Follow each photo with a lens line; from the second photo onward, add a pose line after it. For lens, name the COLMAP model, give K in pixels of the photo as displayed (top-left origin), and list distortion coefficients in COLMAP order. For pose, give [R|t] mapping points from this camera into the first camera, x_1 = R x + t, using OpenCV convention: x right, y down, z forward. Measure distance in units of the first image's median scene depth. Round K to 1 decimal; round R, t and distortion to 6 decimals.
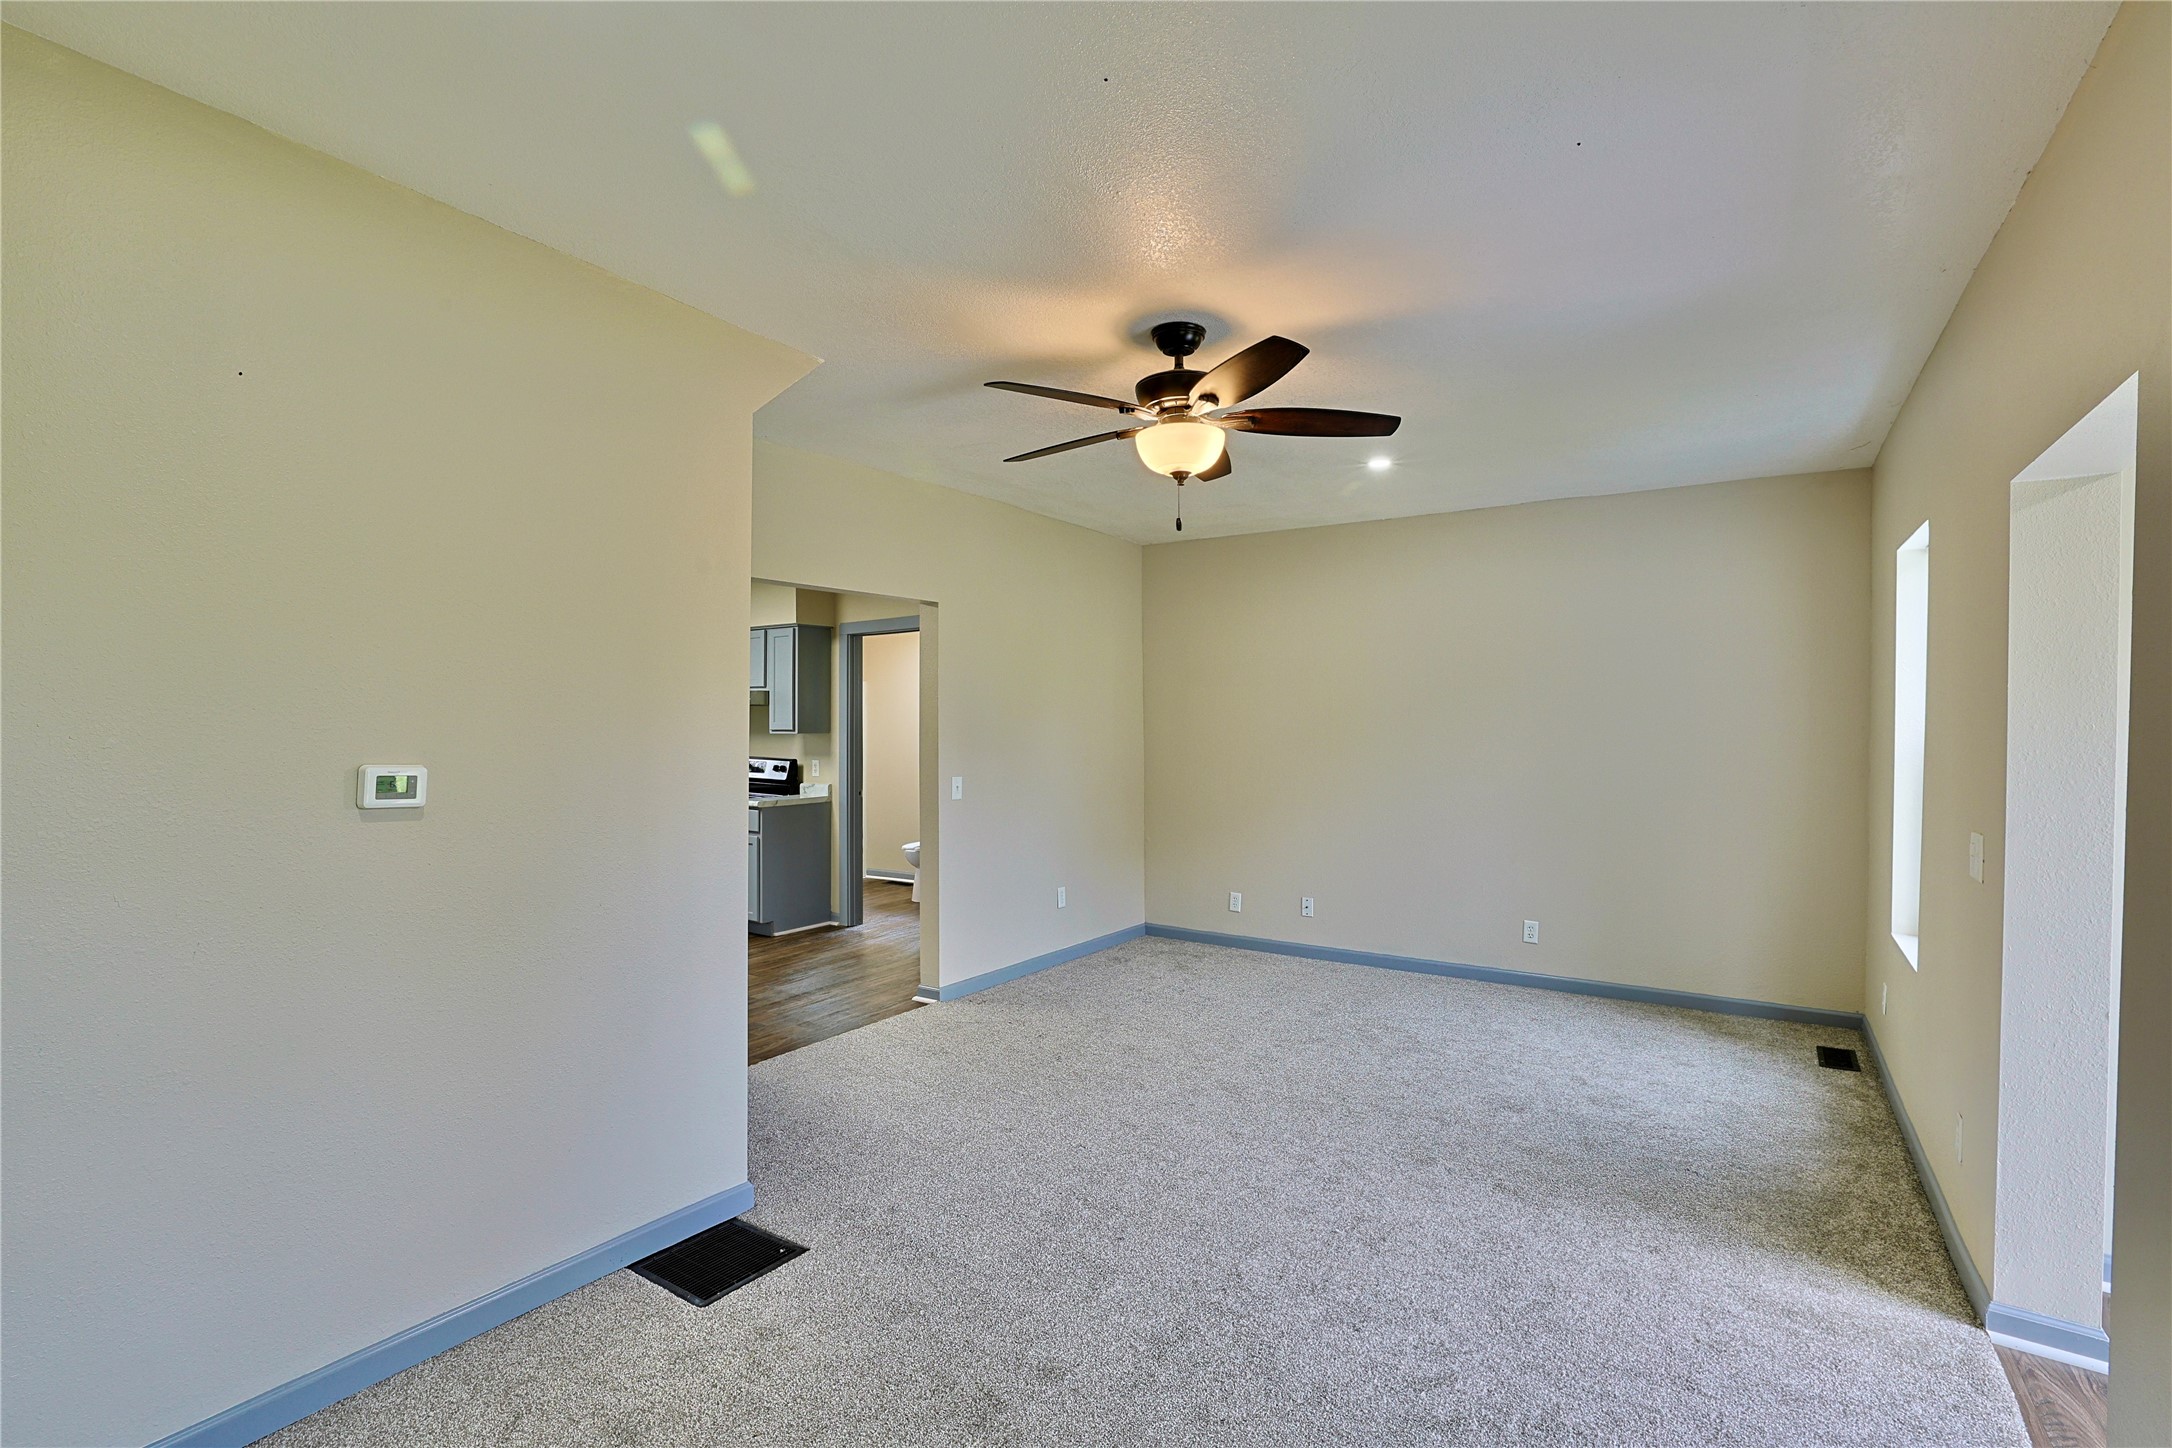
lens RADIAL K [[1001.8, 0, 1089.2], [0, 1001.8, 729.0], [0, 0, 1]] dist [-0.042849, 0.014870]
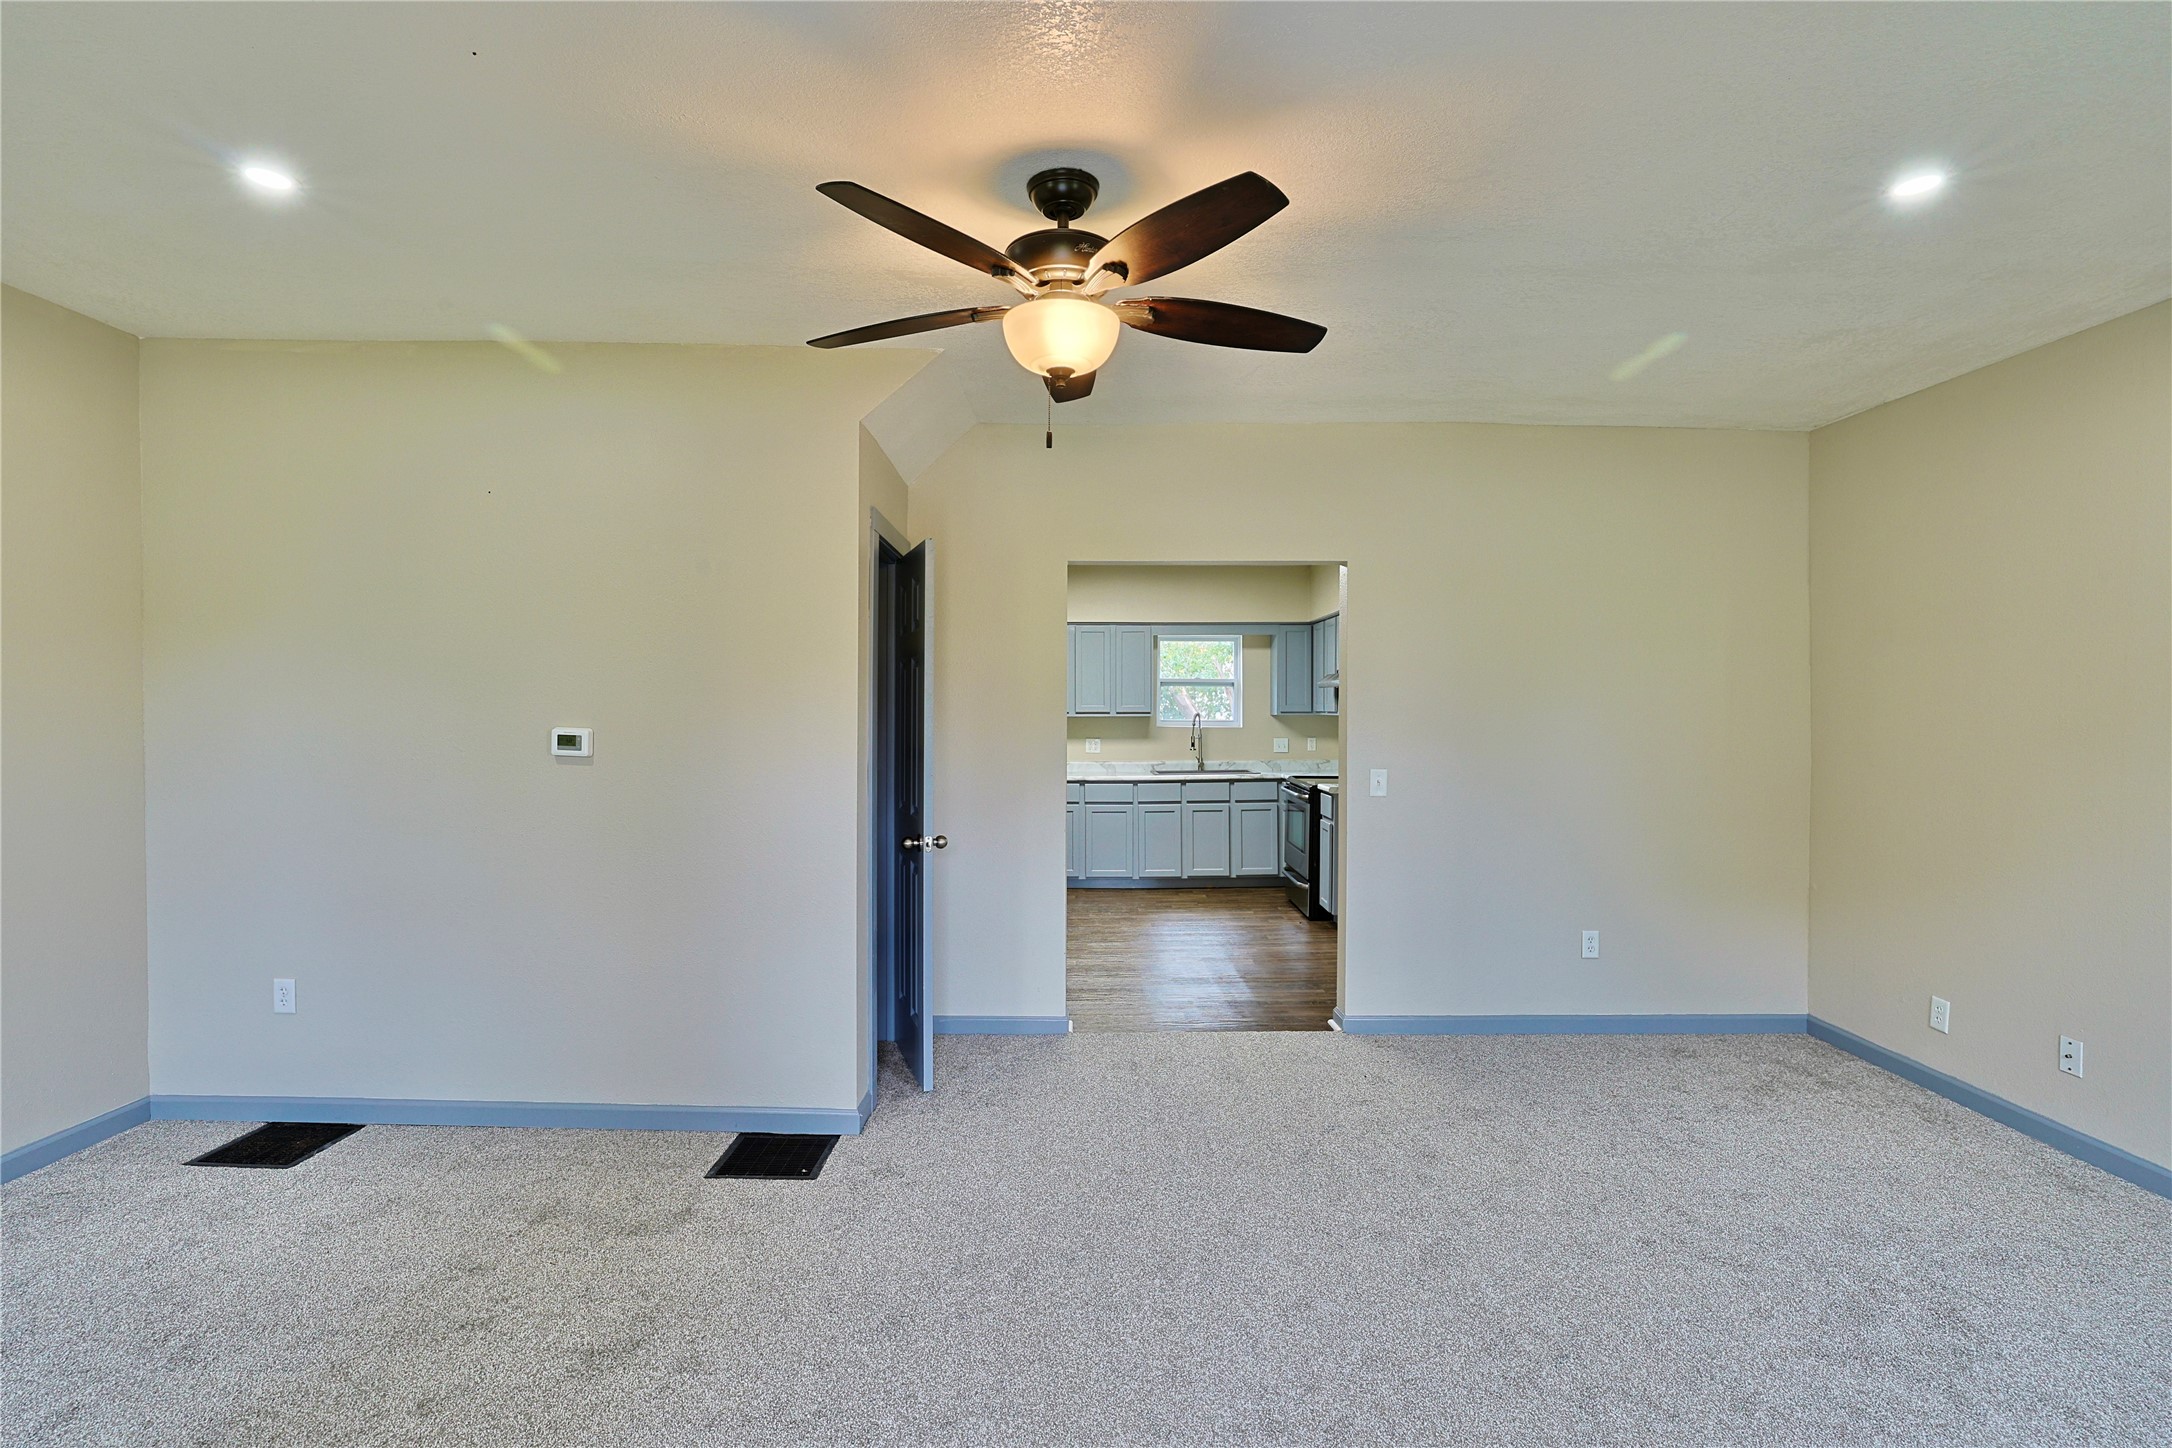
lens RADIAL K [[1001.8, 0, 1071.6], [0, 1001.8, 720.8], [0, 0, 1]] dist [-0.042849, 0.014870]
pose [[0.551691, 0.013632, -0.833937, 0.318702], [-0.007921, 0.999907, 0.011104, 0.000513], [0.834011, 0.000480, 0.551748, 0.253495]]
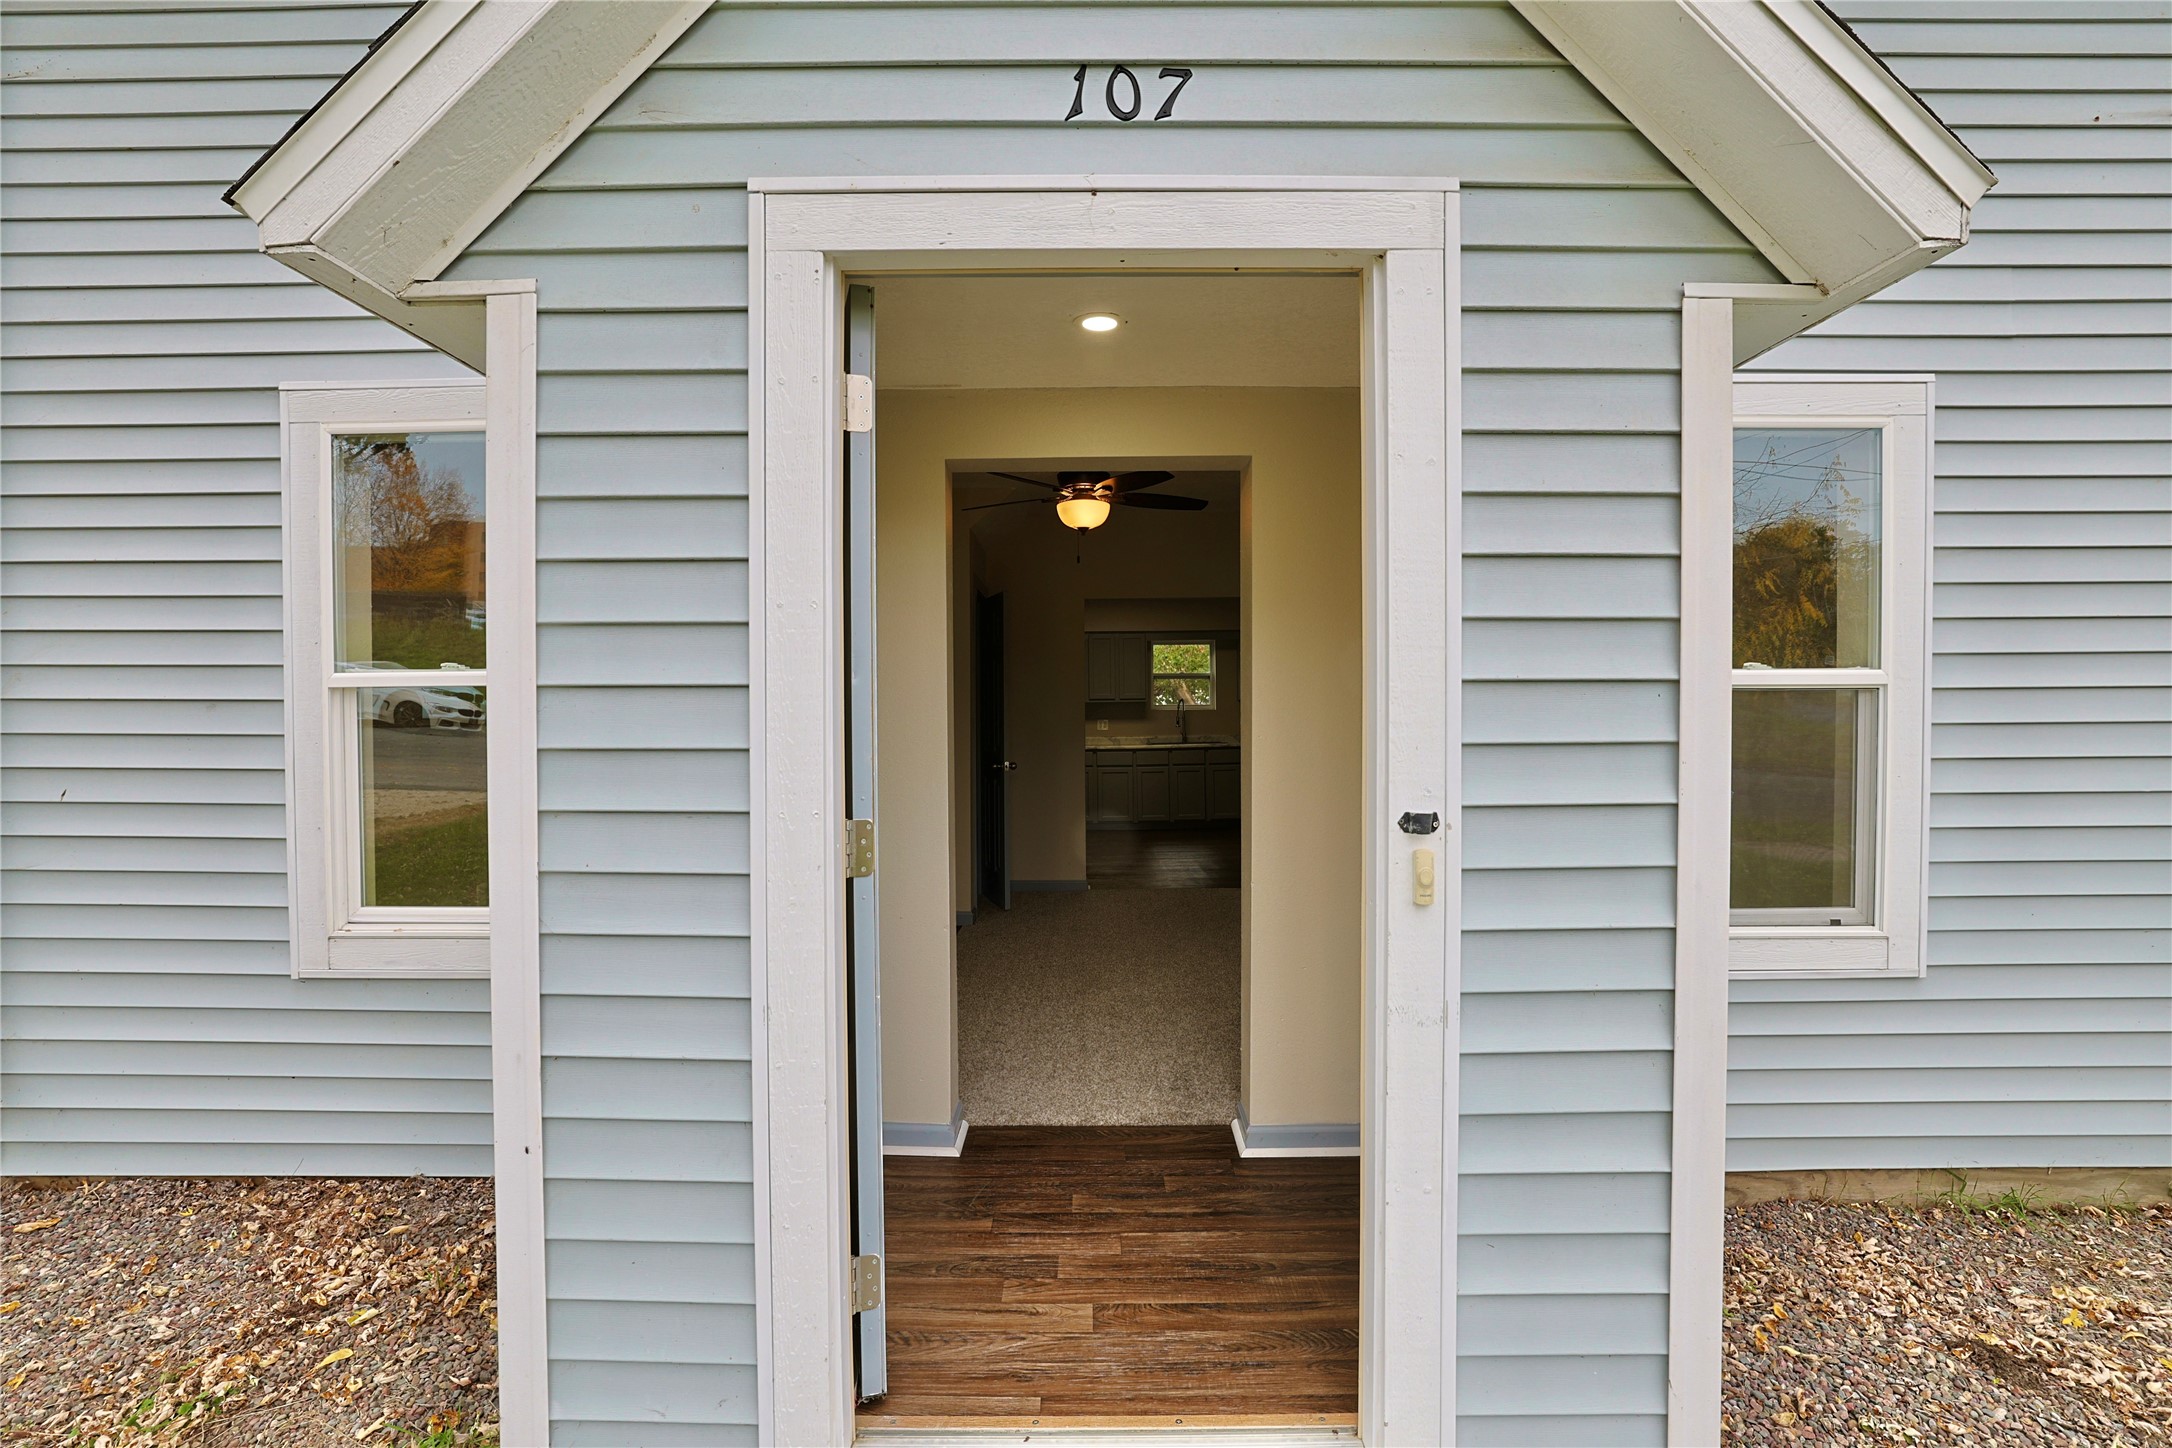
lens RADIAL K [[1001.8, 0, 1088.2], [0, 1001.8, 718.4], [0, 0, 1]] dist [-0.042849, 0.014870]
pose [[0.554790, 0.005571, -0.831972, 0.648374], [0.002008, 0.999966, 0.008034, 0.021088], [0.831988, -0.006128, 0.554759, 0.030602]]
